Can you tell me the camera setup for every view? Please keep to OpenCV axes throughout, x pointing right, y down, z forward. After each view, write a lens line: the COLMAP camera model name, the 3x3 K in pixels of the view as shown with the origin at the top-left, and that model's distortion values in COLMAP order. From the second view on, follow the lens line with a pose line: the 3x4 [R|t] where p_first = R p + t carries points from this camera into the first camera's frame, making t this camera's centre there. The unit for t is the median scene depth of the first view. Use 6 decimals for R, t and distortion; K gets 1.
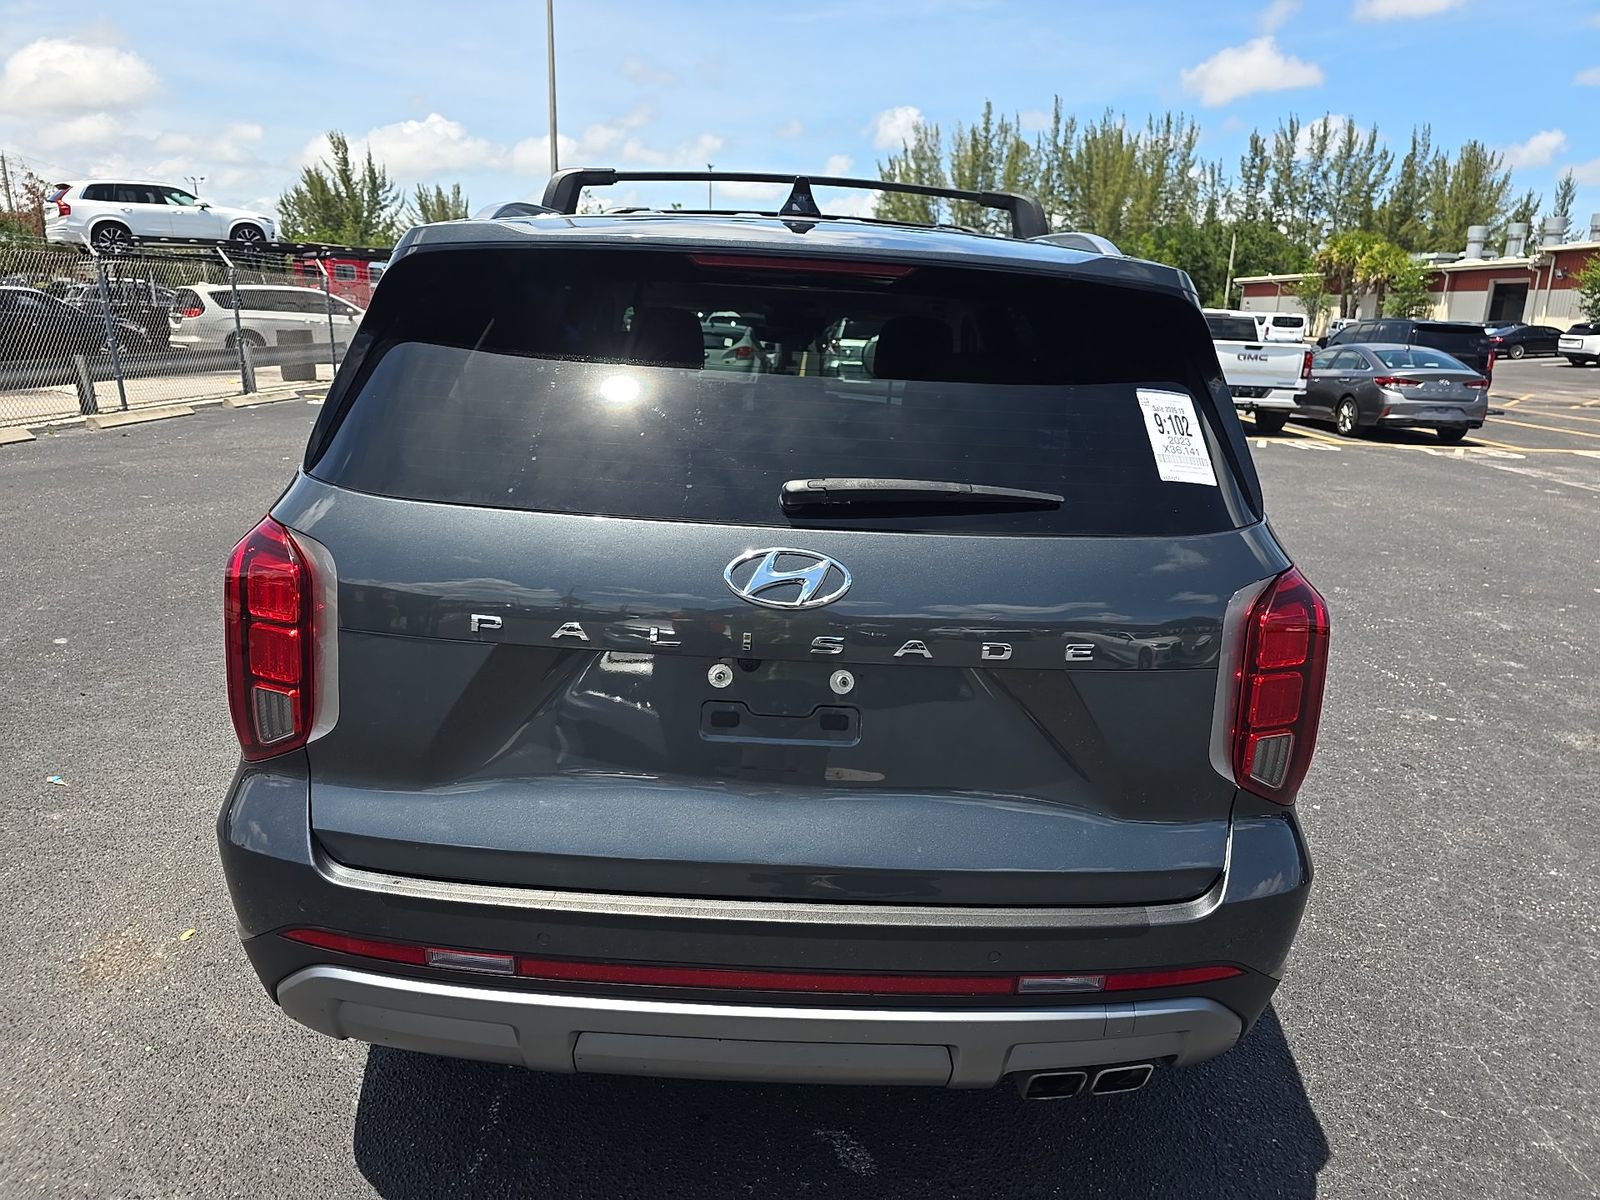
lens RADIAL K [[1080.6, 0, 808.7], [0, 1080.6, 609.7], [0, 0, 1]] dist [-0.022296, -0.001281]
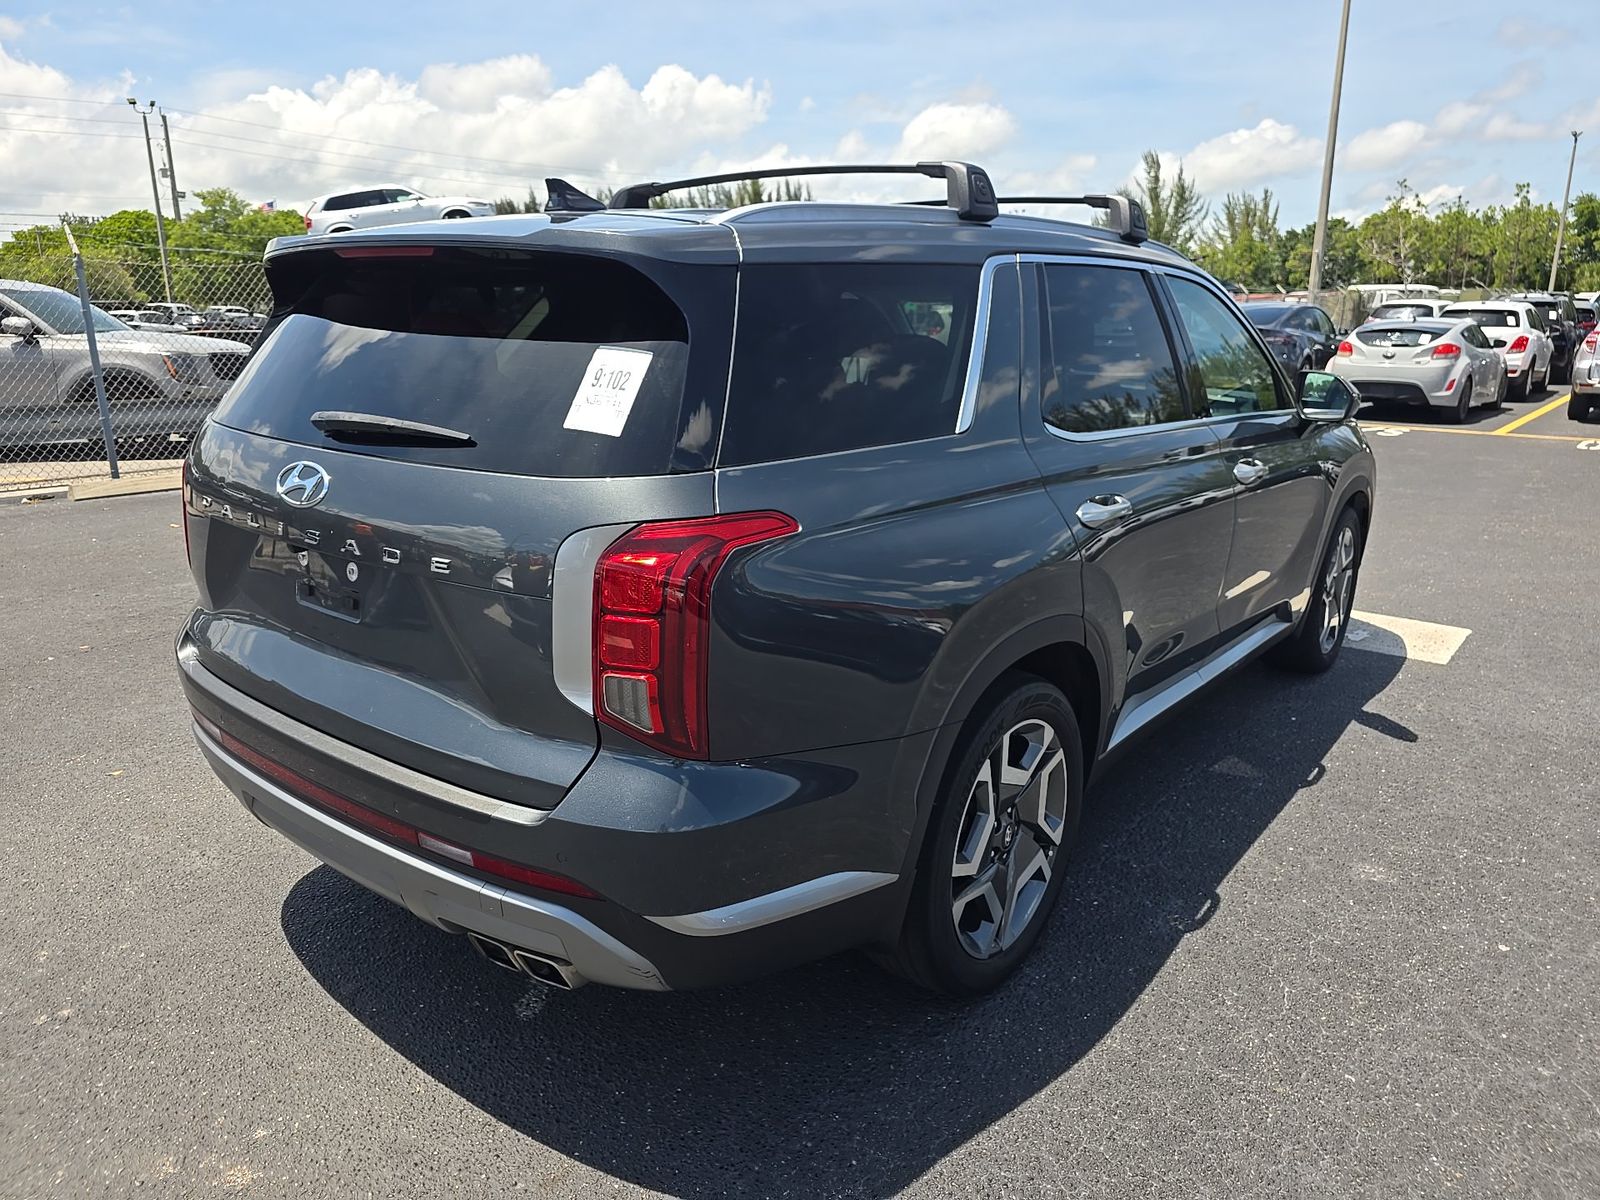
lens RADIAL K [[1080.6, 0, 851.4], [0, 1080.6, 643.5], [0, 0, 1]] dist [-0.022296, -0.001281]
pose [[0.770929, 0.135052, -0.622438, 0.829014], [-0.123692, 0.990401, 0.061689, -0.014702], [0.624795, 0.029433, 0.780234, 0.298166]]
